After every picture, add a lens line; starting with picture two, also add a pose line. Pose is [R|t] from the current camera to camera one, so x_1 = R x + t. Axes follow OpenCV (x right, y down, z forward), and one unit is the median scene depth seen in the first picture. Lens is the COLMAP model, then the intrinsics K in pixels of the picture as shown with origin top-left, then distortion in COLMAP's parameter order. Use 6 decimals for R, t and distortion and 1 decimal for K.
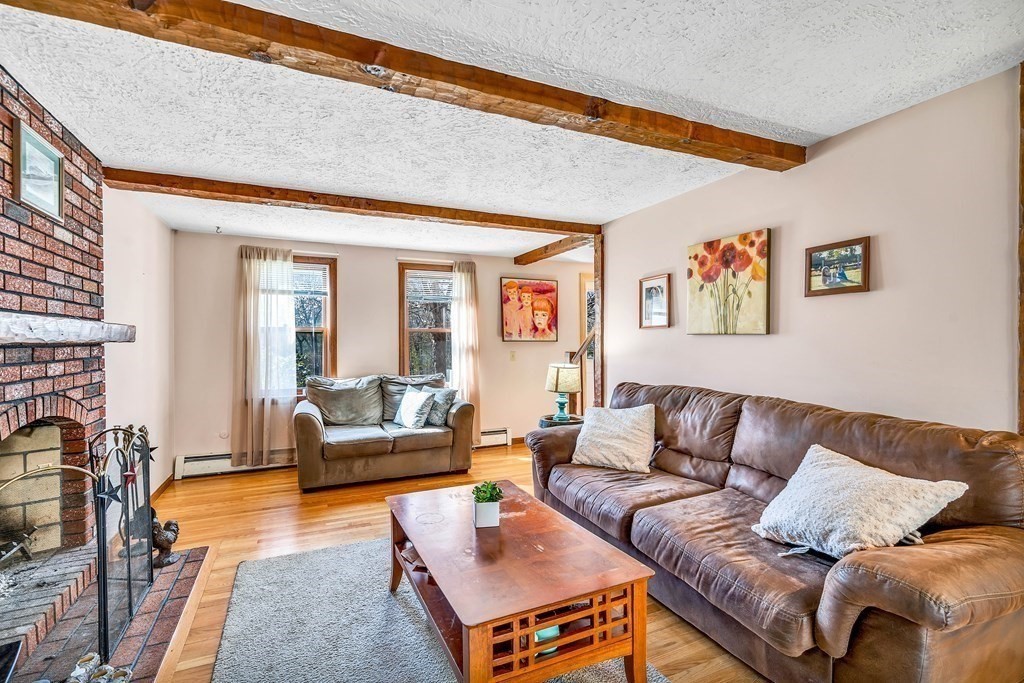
lens RADIAL K [[469.3, 0, 511.3], [0, 469.3, 342.5], [0, 0, 1]] dist [-0.001971, 0.000069]
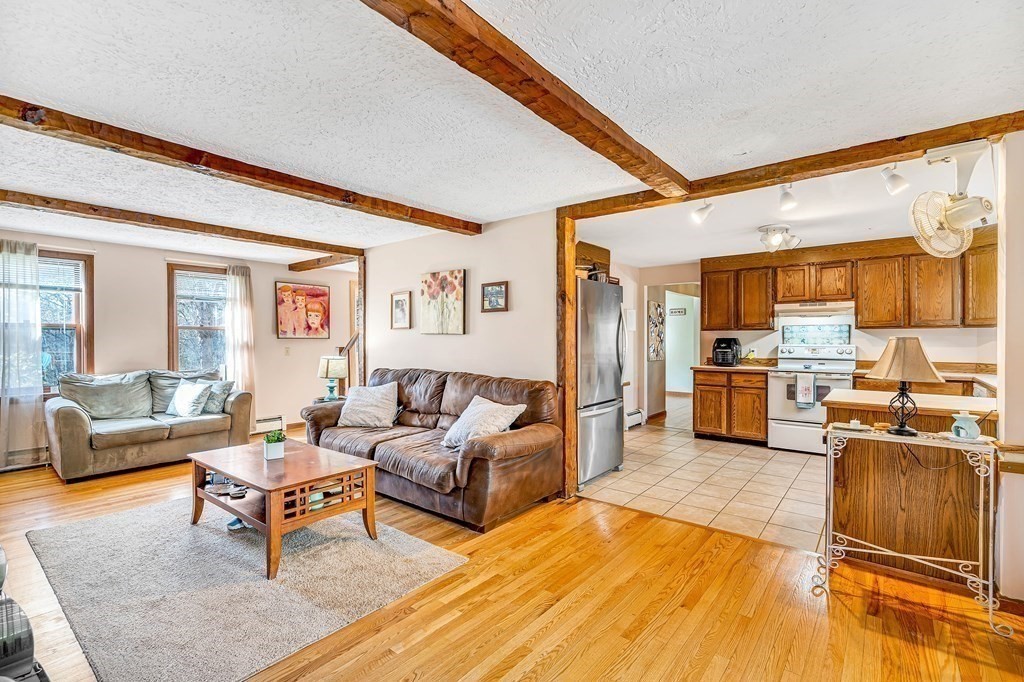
lens RADIAL K [[469.3, 0, 509.5], [0, 469.3, 343.1], [0, 0, 1]] dist [-0.001971, 0.000069]
pose [[0.898076, -0.001874, 0.439836, -0.024844], [-0.000856, 0.999982, 0.006009, 0.002820], [-0.439839, -0.005773, 0.898058, -0.482065]]
